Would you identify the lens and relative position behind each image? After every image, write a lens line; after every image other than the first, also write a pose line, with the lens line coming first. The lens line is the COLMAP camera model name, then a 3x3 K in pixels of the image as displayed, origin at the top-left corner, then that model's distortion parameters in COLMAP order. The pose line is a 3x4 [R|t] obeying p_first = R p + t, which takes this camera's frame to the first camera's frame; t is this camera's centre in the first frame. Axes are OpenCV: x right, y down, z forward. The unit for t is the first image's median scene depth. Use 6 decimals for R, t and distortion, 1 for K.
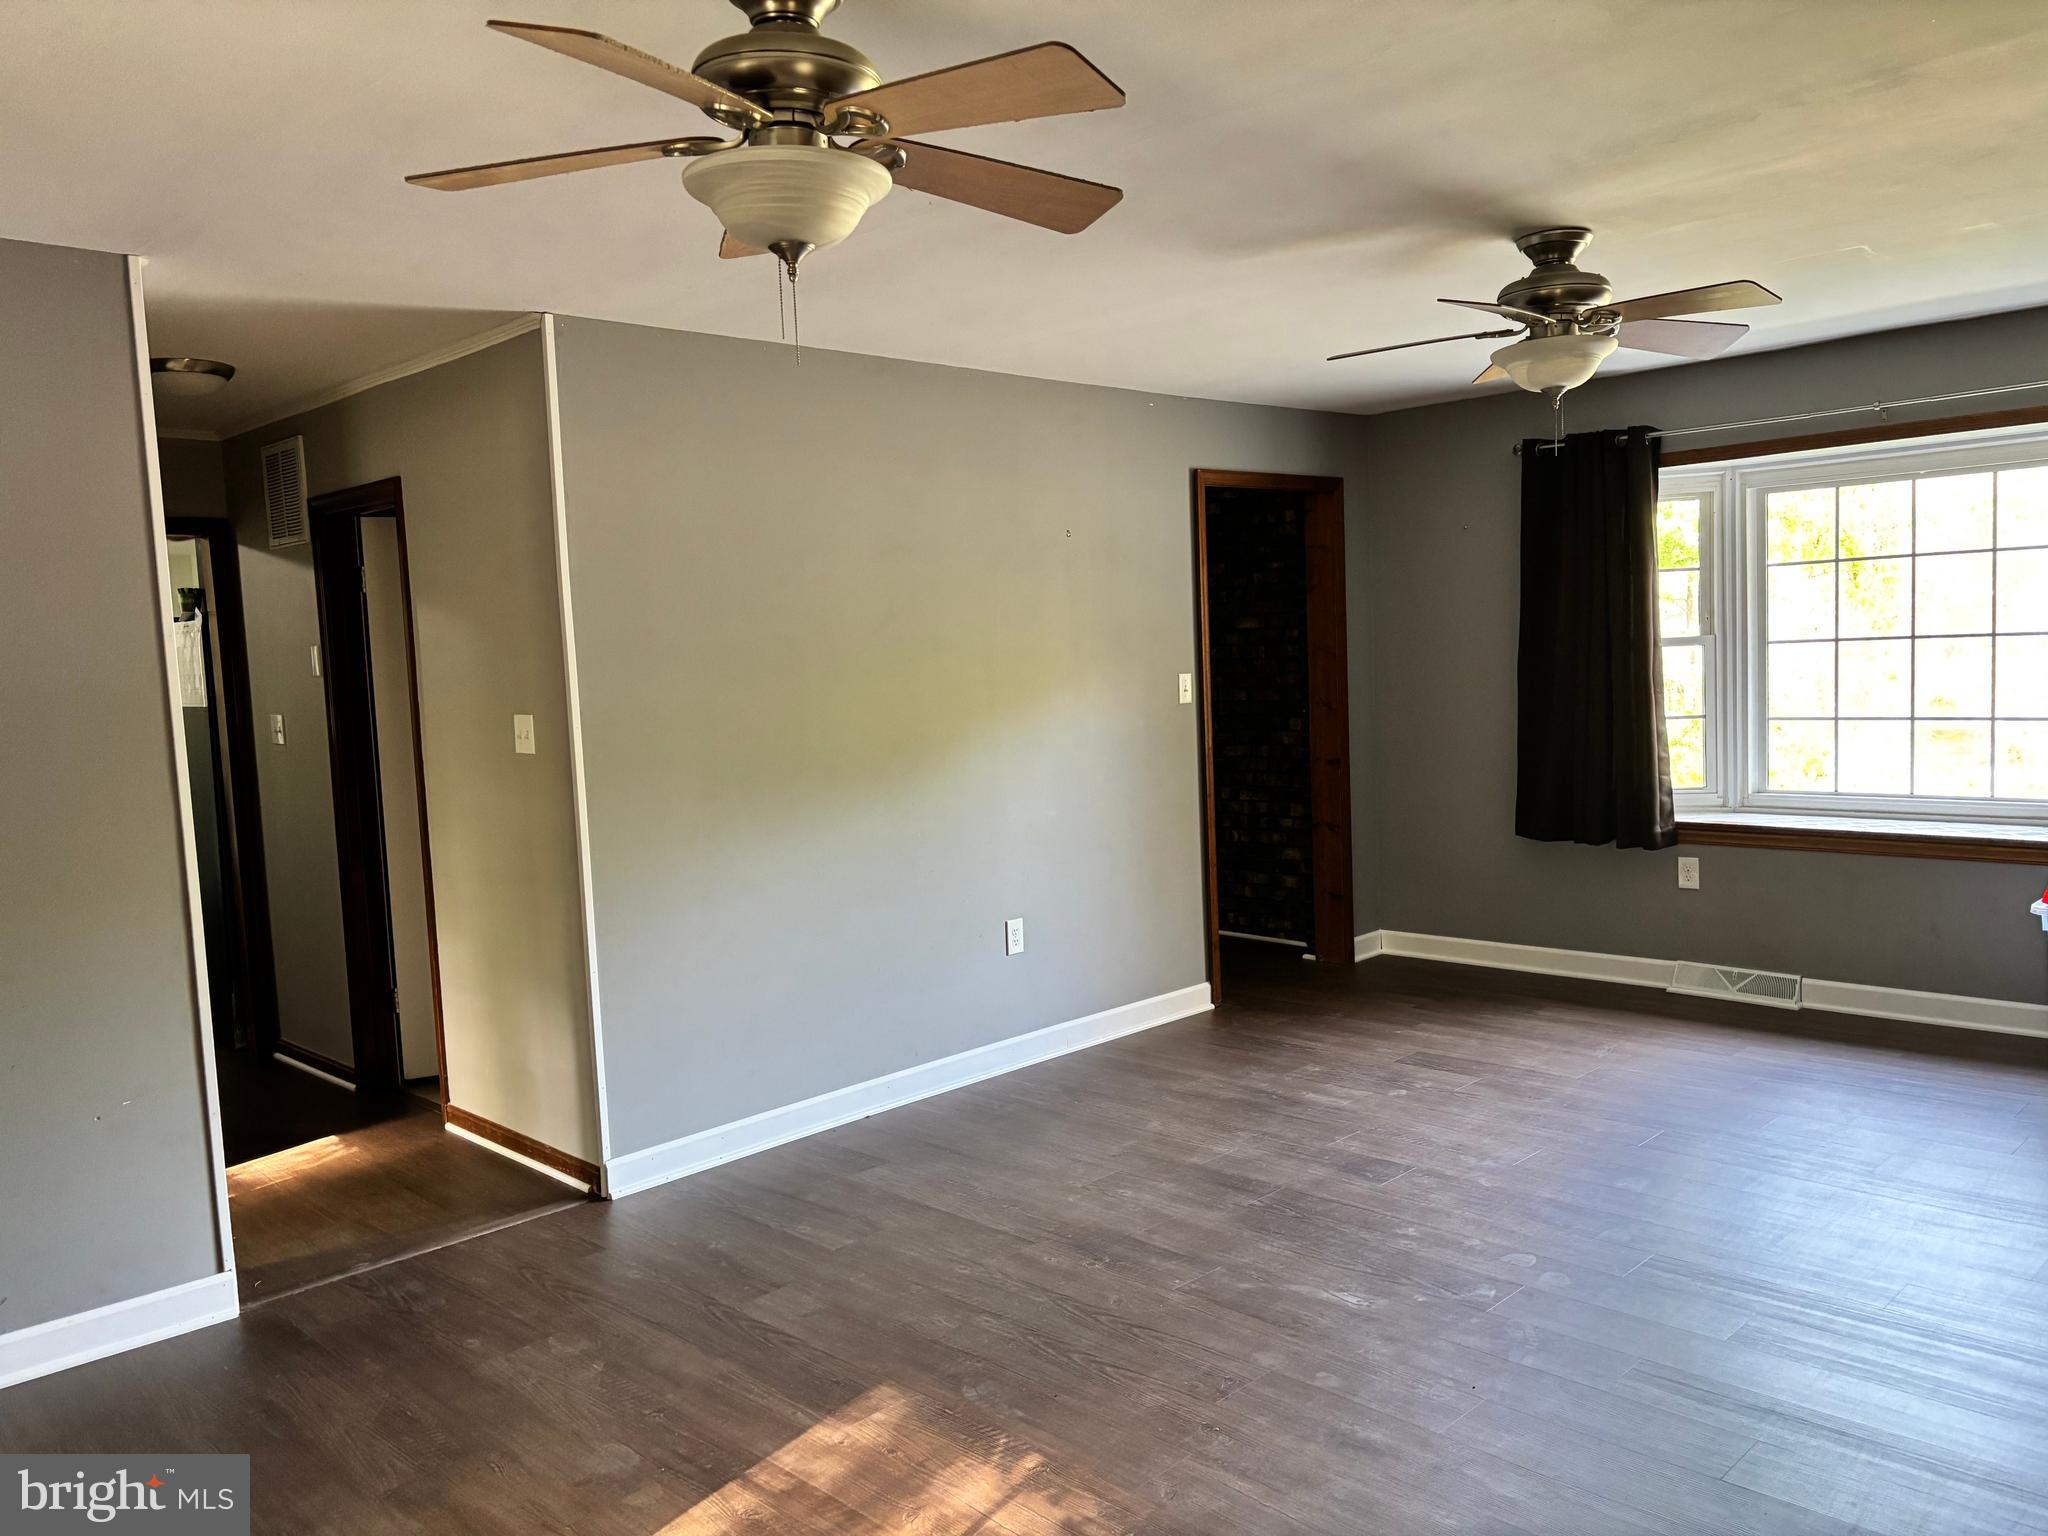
lens RADIAL K [[1574.2, 0, 1013.7], [0, 1574.2, 792.1], [0, 0, 1]] dist [0.054000, -0.001045]
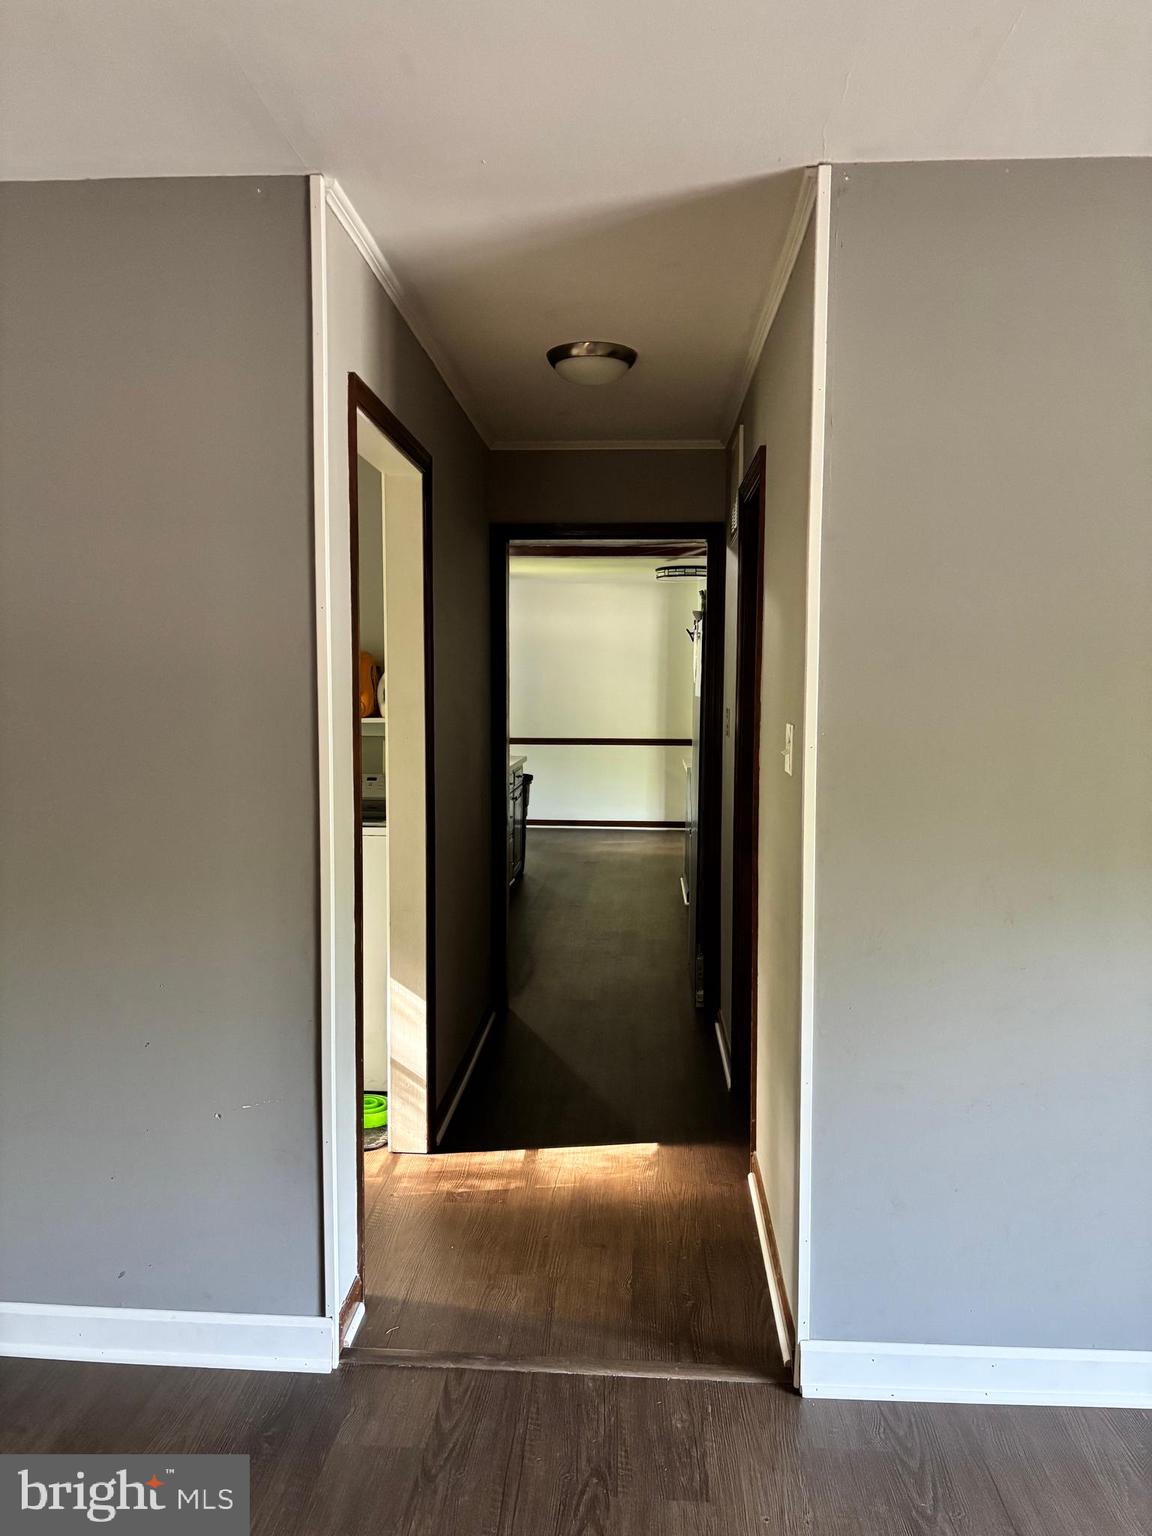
lens RADIAL K [[1180.6, 0, 572.5], [0, 1180.6, 773.7], [0, 0, 1]] dist [0.054000, -0.001045]
pose [[0.665844, 0.111792, -0.737668, 0.051909], [-0.106154, 0.992847, 0.054646, -0.046902], [0.738501, 0.041921, 0.672948, 0.532090]]
